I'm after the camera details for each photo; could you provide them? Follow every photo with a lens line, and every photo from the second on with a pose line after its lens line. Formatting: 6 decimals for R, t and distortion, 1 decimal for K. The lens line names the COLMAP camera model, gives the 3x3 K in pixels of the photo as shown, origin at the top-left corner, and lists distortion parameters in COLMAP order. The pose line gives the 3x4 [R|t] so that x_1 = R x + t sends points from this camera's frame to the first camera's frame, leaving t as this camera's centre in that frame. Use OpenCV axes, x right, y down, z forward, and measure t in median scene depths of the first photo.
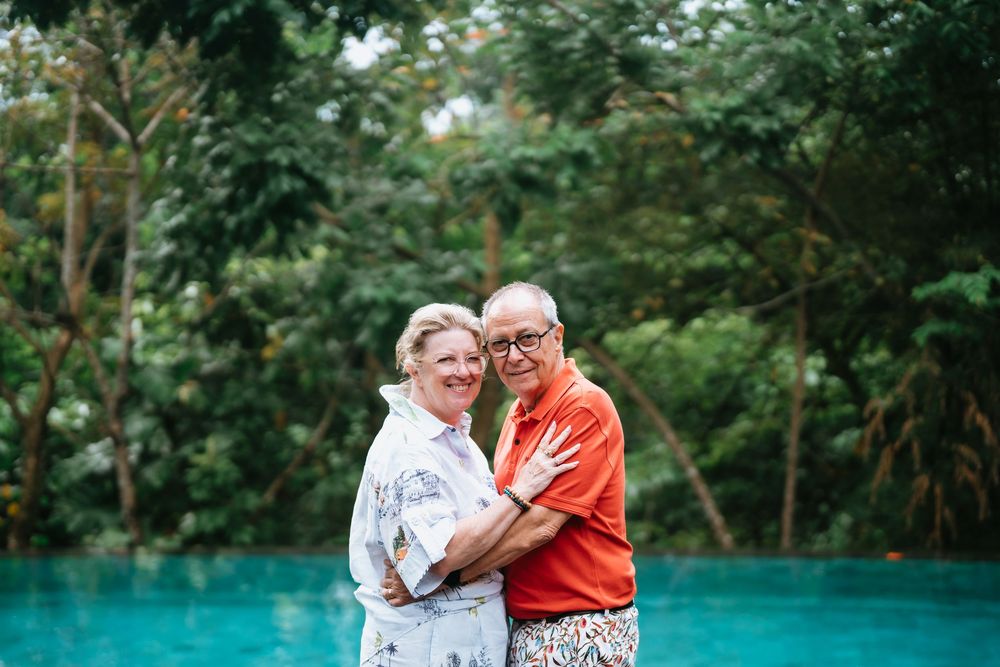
lens RADIAL K [[1399.5, 0, 500.0], [0, 1399.5, 333.5], [0, 0, 1]] dist [-0.011959, -0.011685]
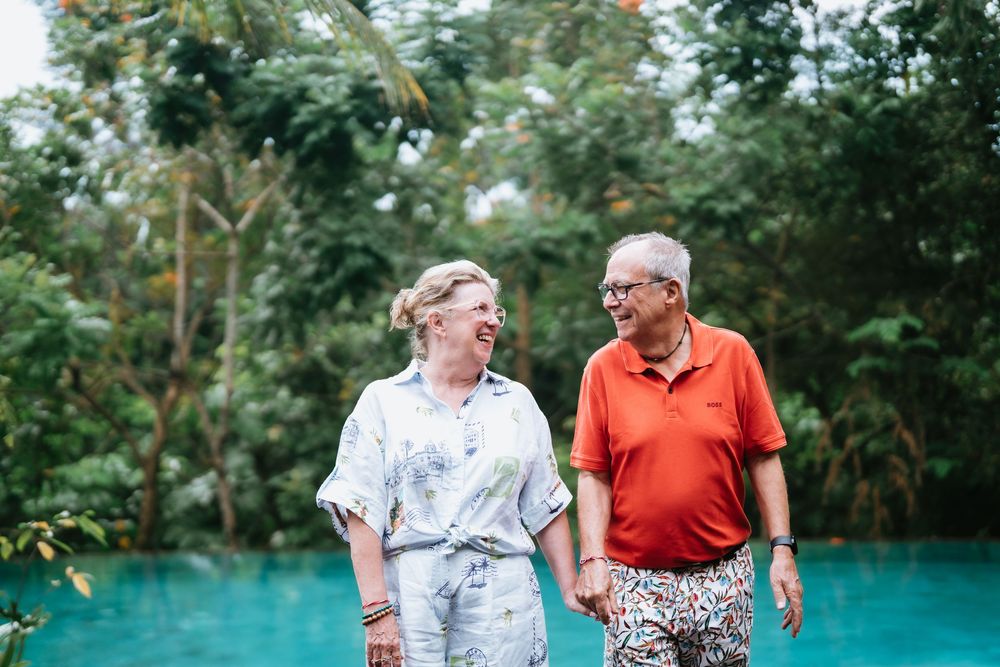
lens RADIAL K [[1399.5, 0, 500.0], [0, 1399.5, 333.5], [0, 0, 1]] dist [-0.011959, -0.011685]
pose [[0.999172, -0.018306, -0.036332, 0.023214], [0.016192, 0.998205, -0.057663, 0.035759], [0.037322, 0.057027, 0.997675, -0.273530]]
